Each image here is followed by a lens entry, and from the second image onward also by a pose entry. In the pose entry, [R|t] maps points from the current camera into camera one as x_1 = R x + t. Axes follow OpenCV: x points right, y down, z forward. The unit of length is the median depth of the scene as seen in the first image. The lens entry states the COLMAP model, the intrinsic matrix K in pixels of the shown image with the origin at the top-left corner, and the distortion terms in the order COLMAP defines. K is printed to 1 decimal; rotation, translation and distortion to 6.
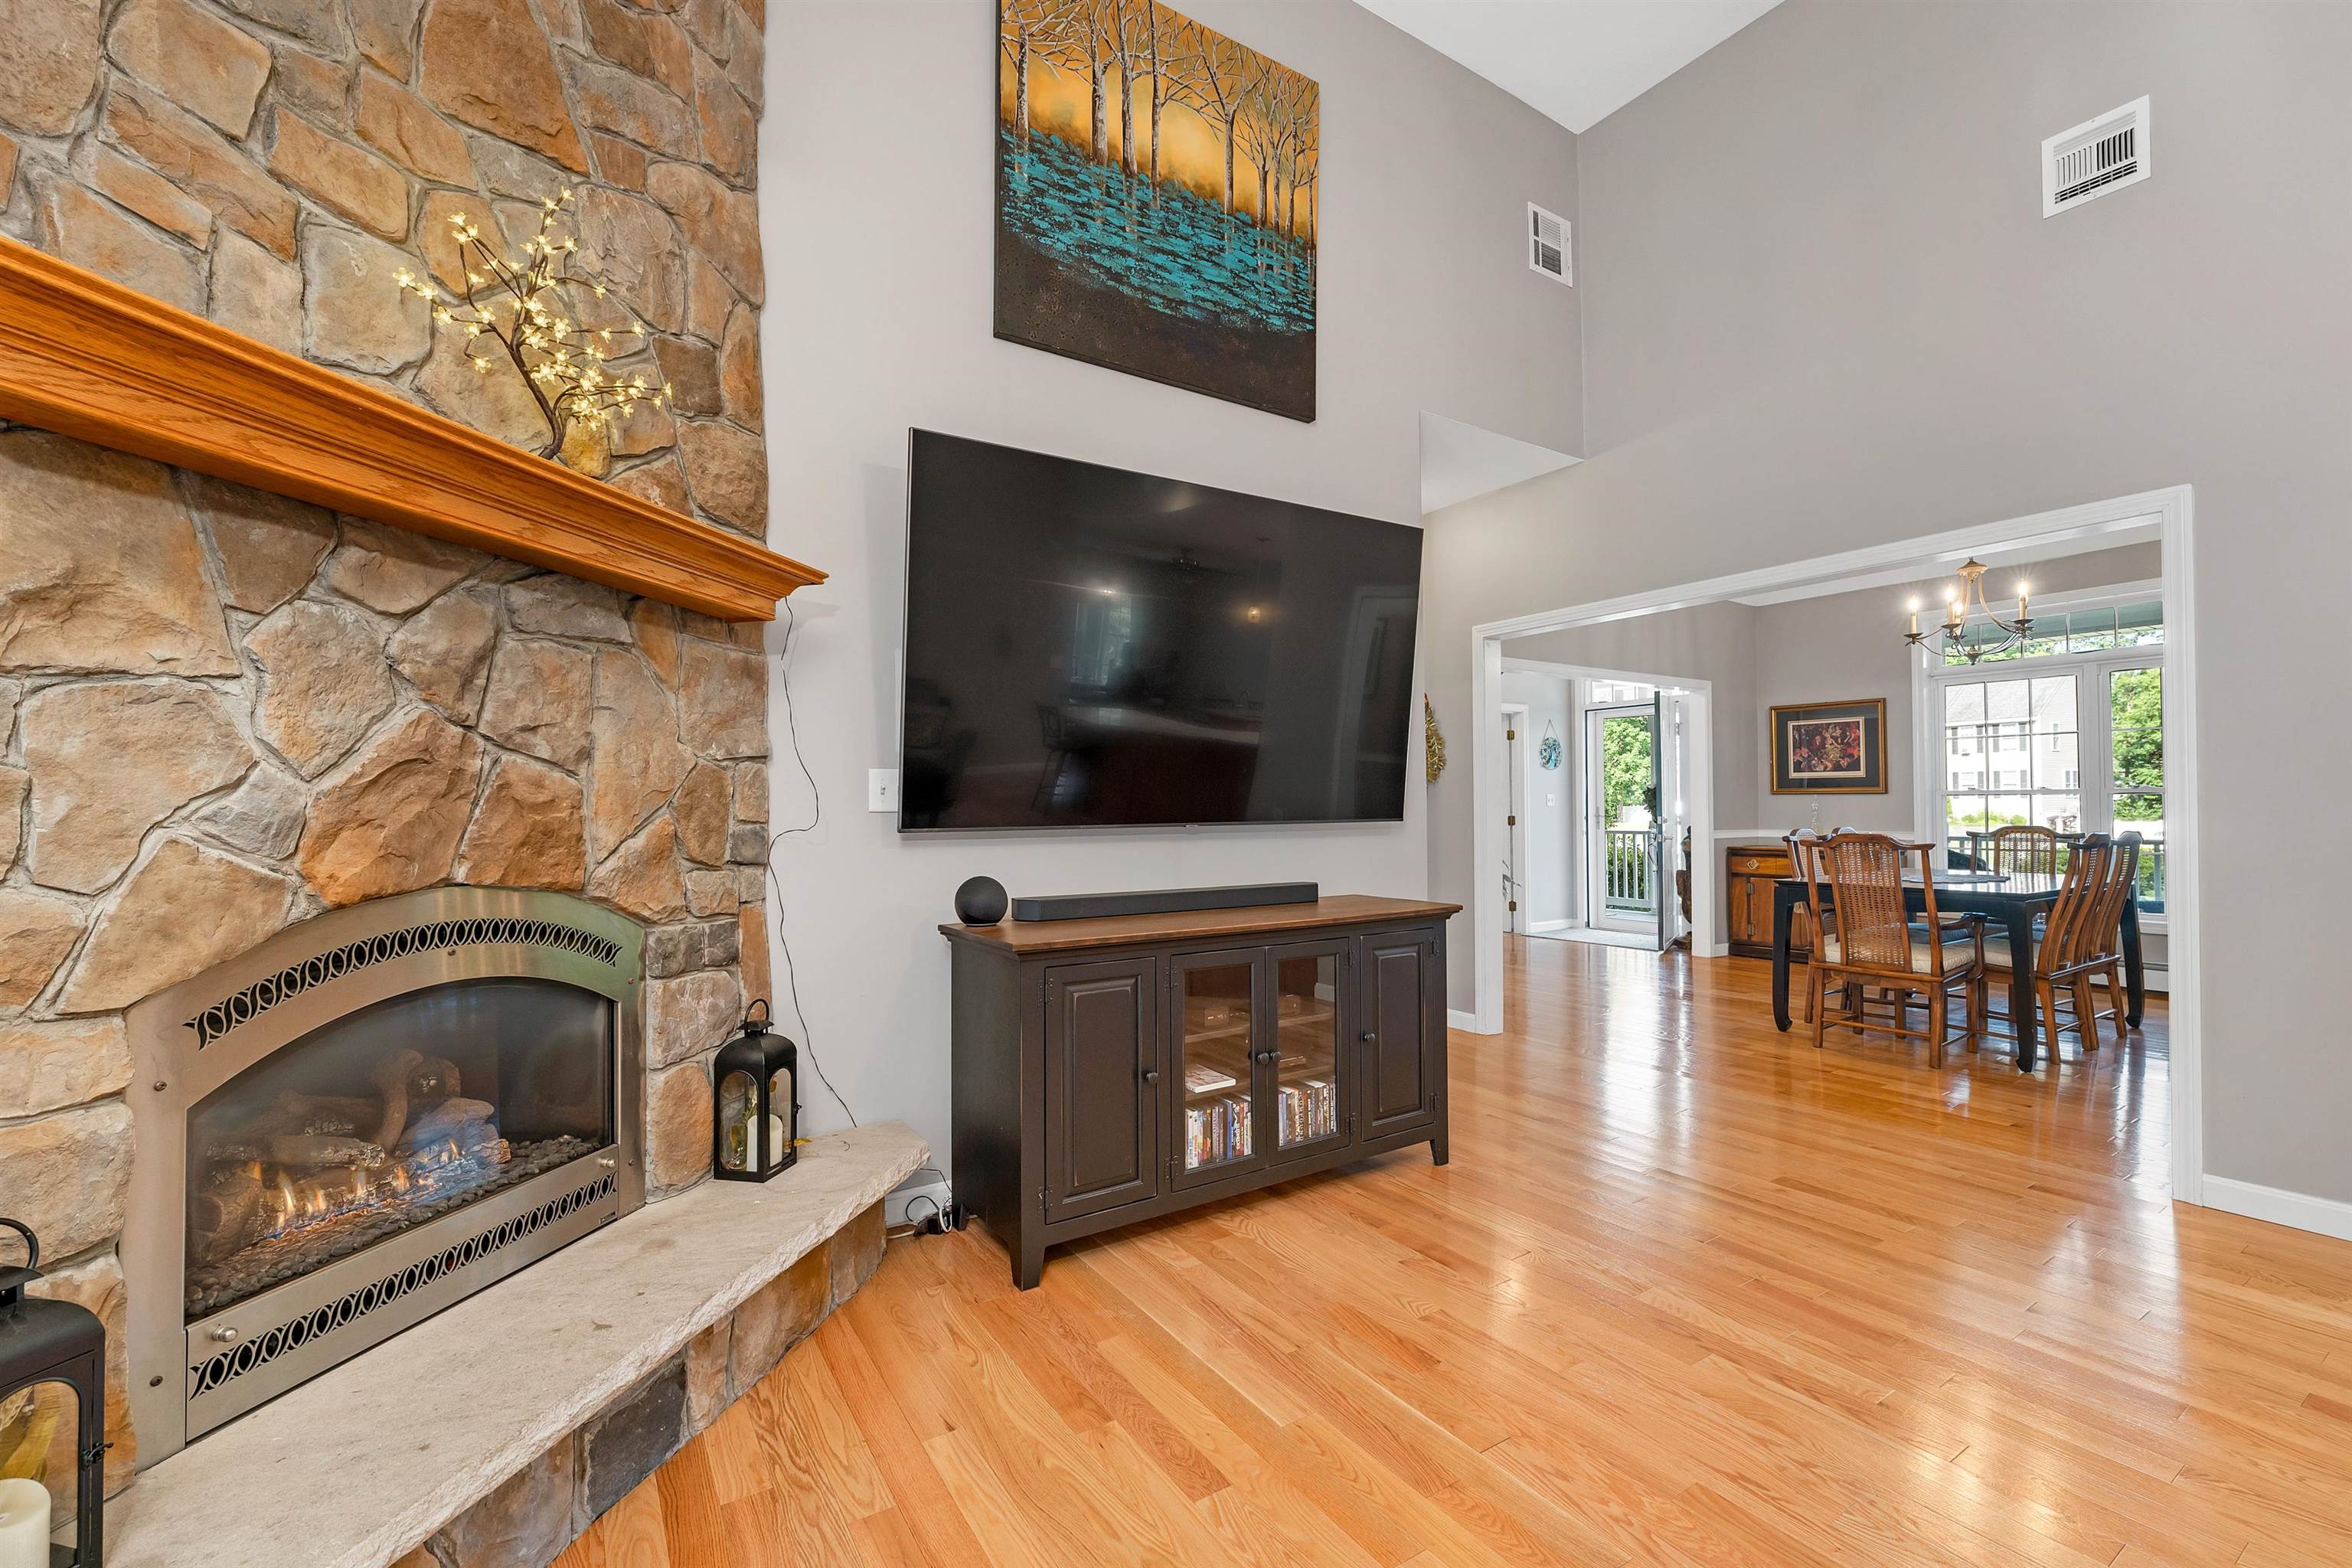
lens RADIAL K [[979.7, 0, 1169.2], [0, 979.7, 788.9], [0, 0, 1]] dist [-0.002038, -0.000550]
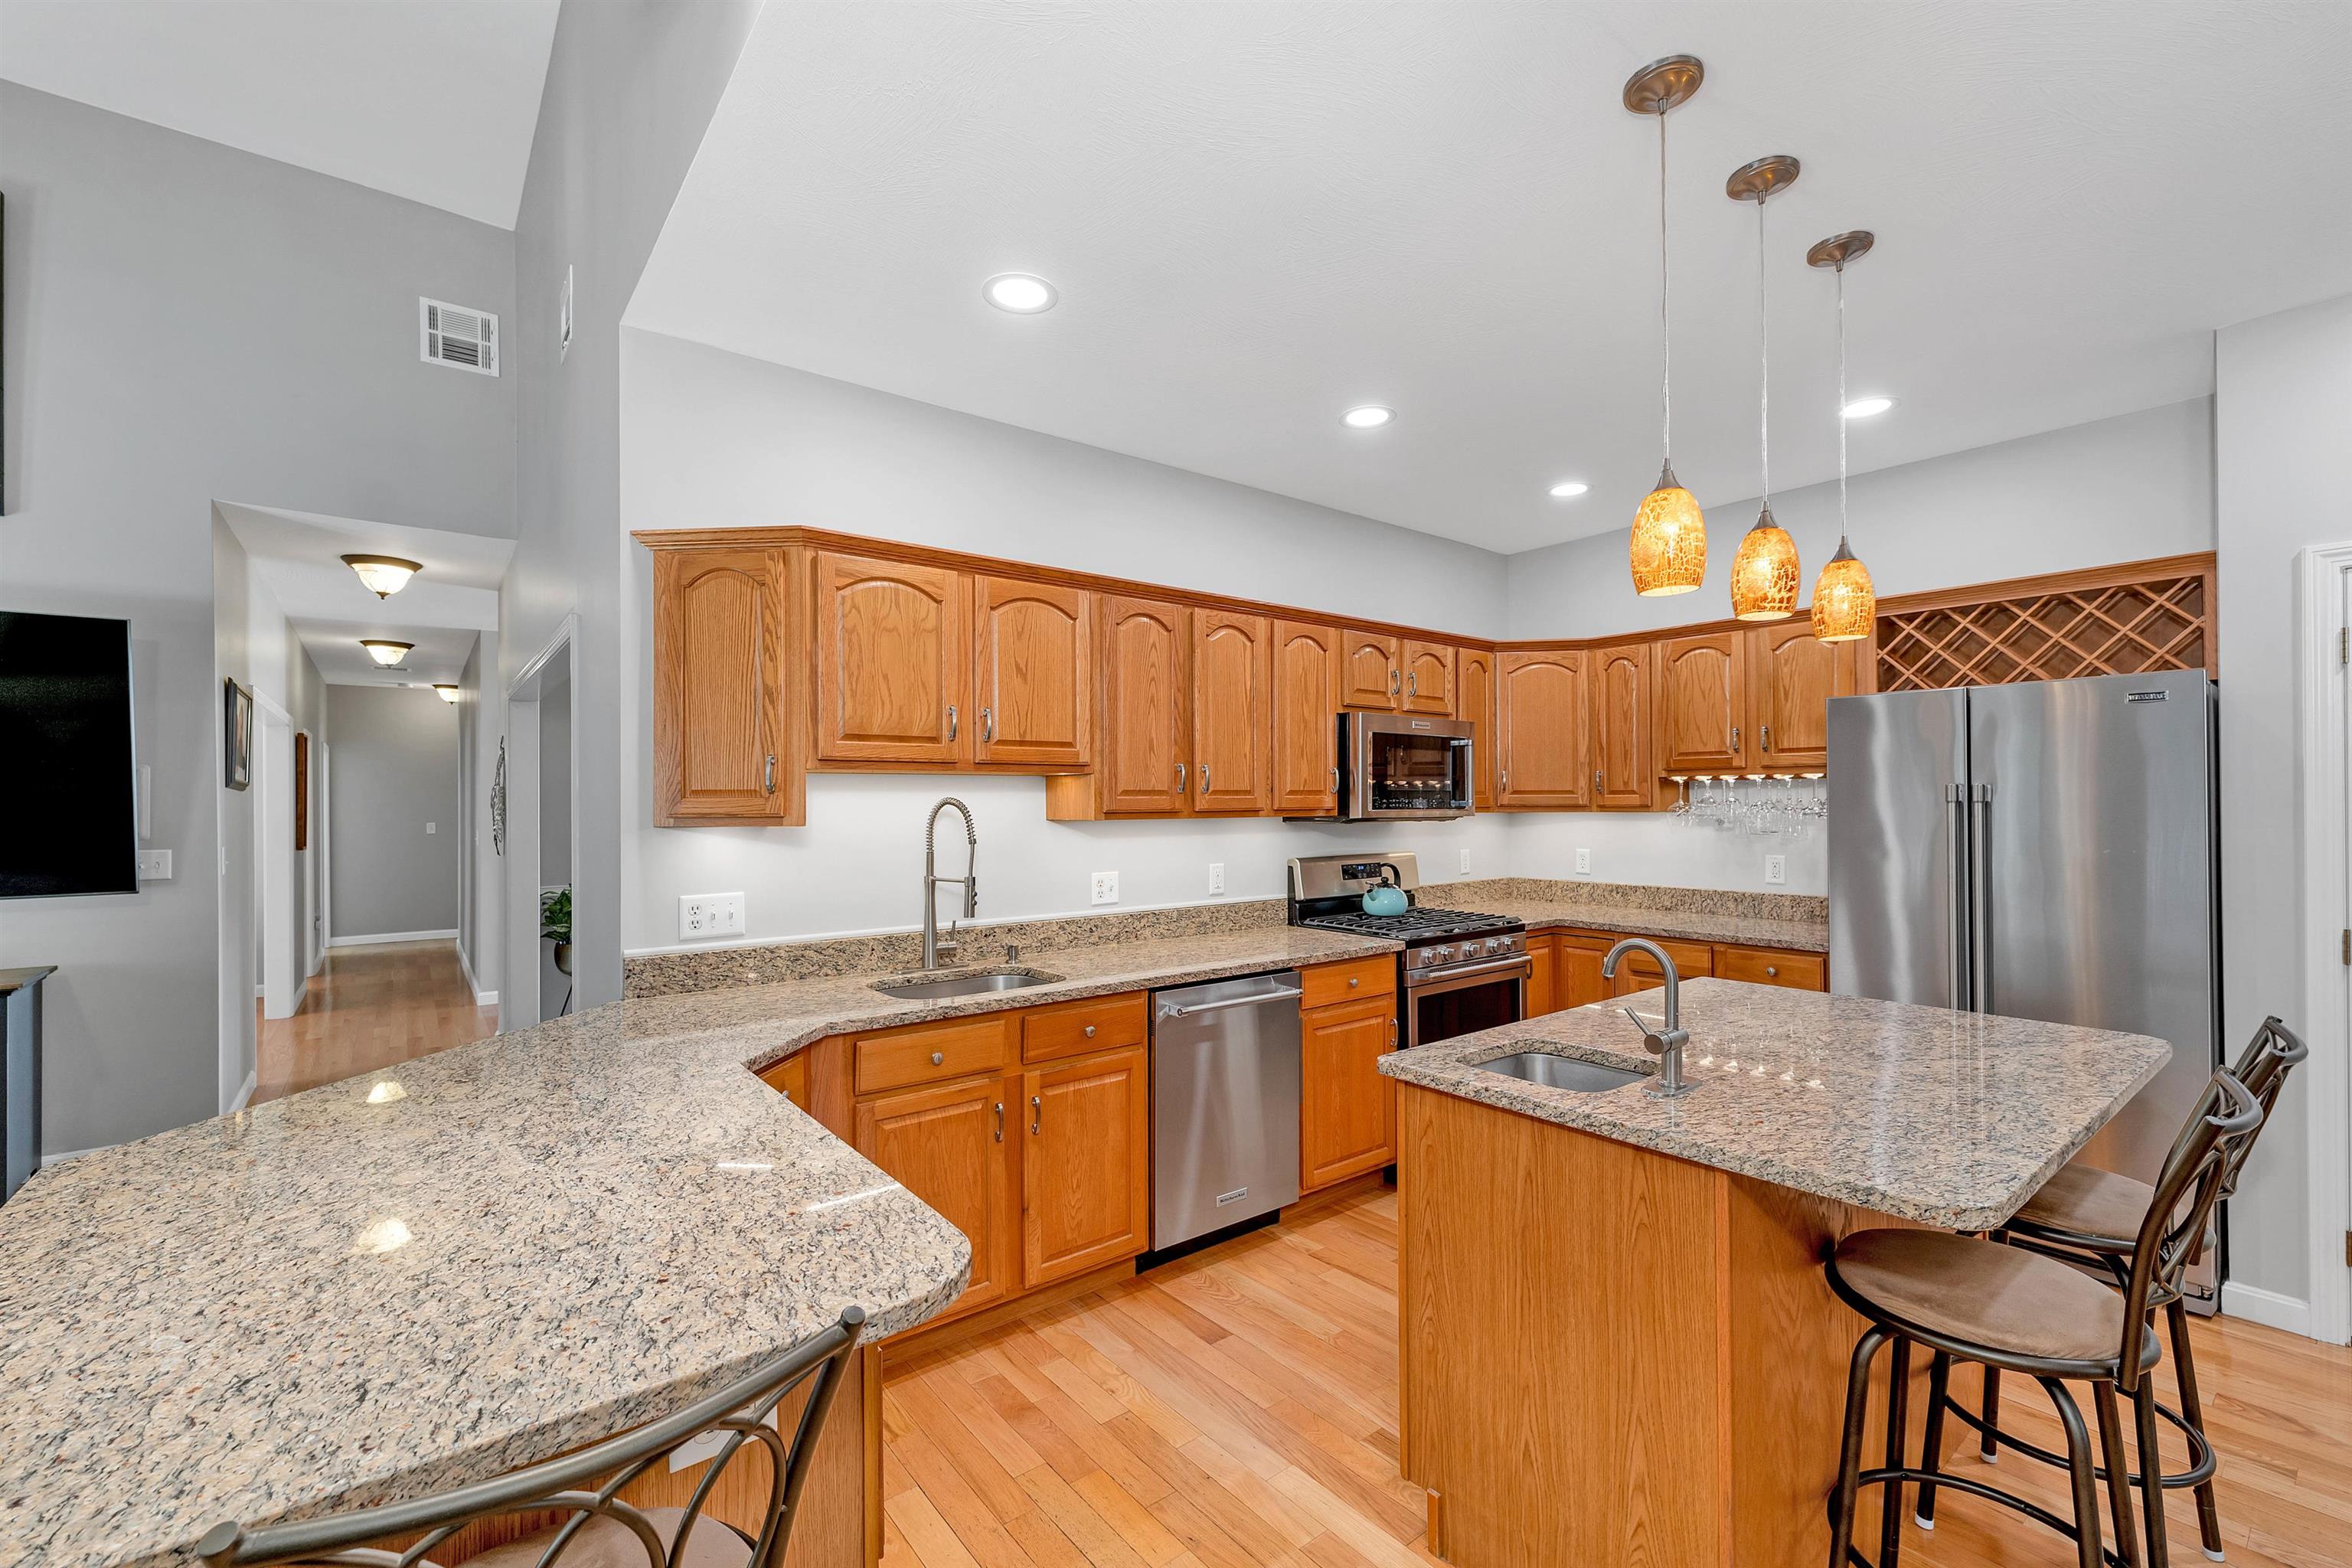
lens RADIAL K [[984.6, 0, 1169.9], [0, 984.6, 798.6], [0, 0, 1]] dist [-0.000441, -0.000568]
pose [[0.995436, -0.000735, 0.095424, 1.876139], [-0.000699, 0.999887, 0.014994, -0.130255], [-0.095424, -0.014992, 0.995324, -0.249829]]
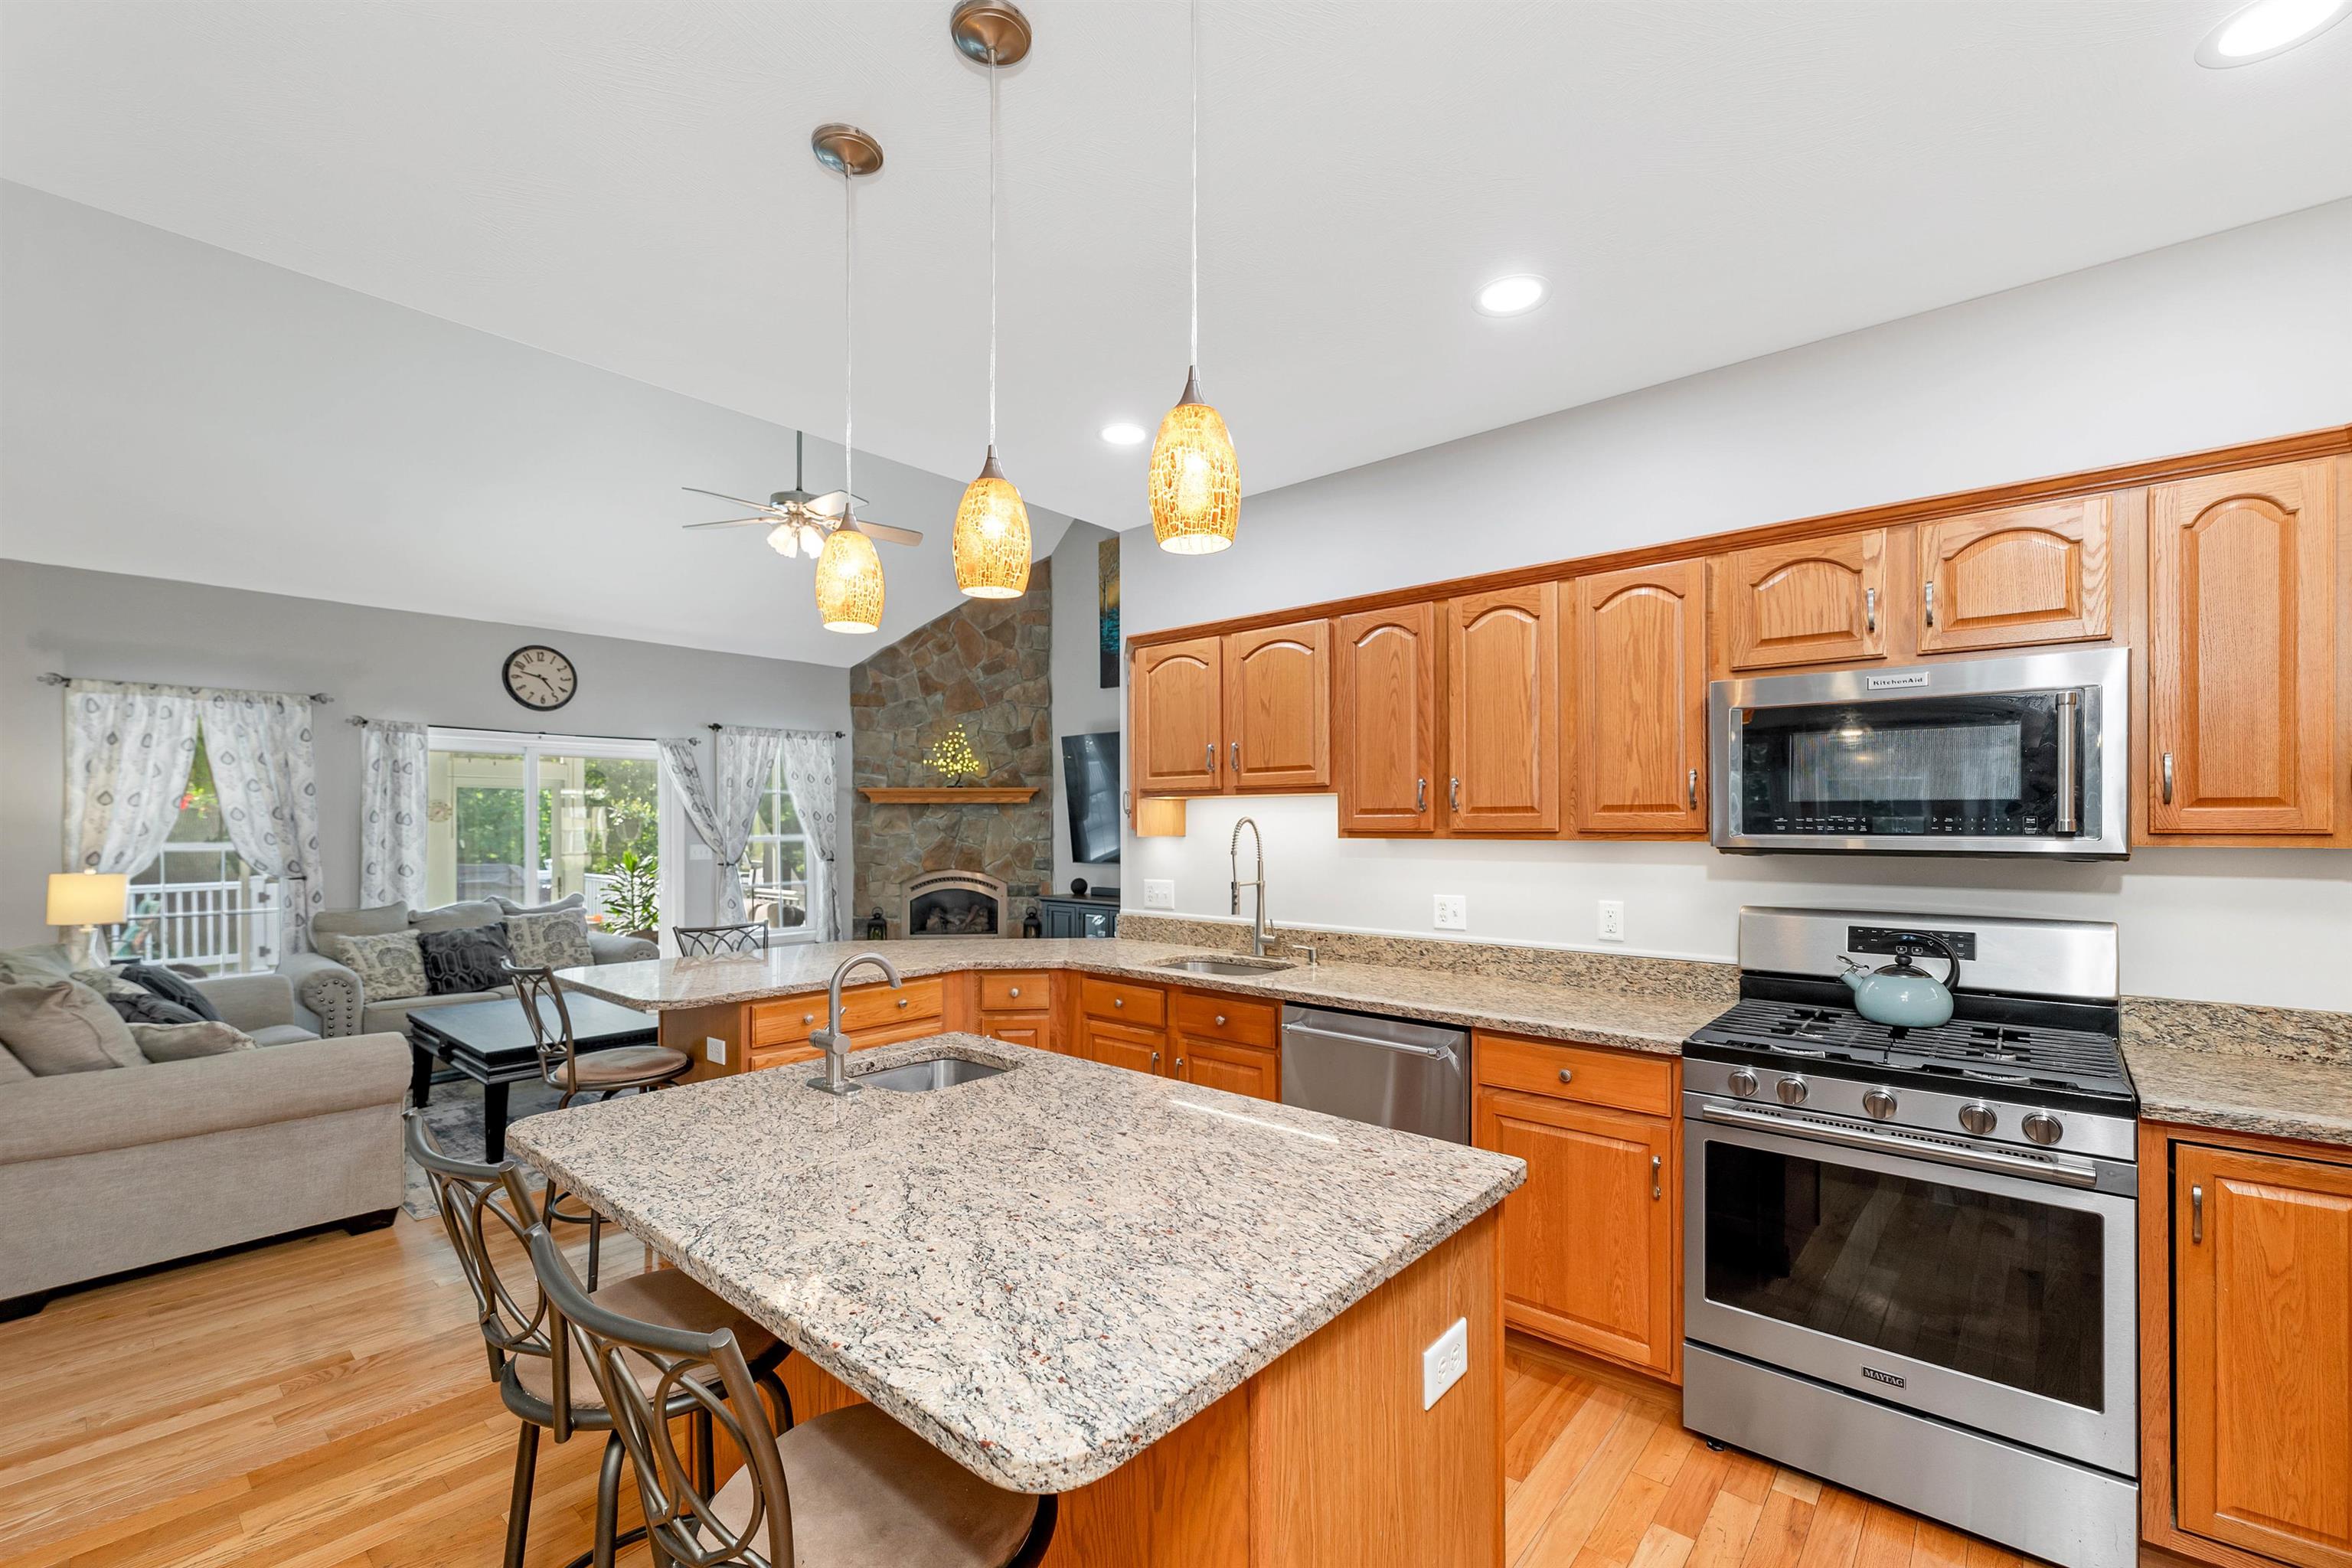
lens RADIAL K [[984.6, 0, 1185.7], [0, 984.6, 820.3], [0, 0, 1]] dist [-0.000441, -0.000568]
pose [[0.292935, 0.002591, -0.956129, 3.128170], [0.018550, 0.999793, 0.008392, -0.122054], [0.955952, -0.020194, 0.292826, 0.463850]]
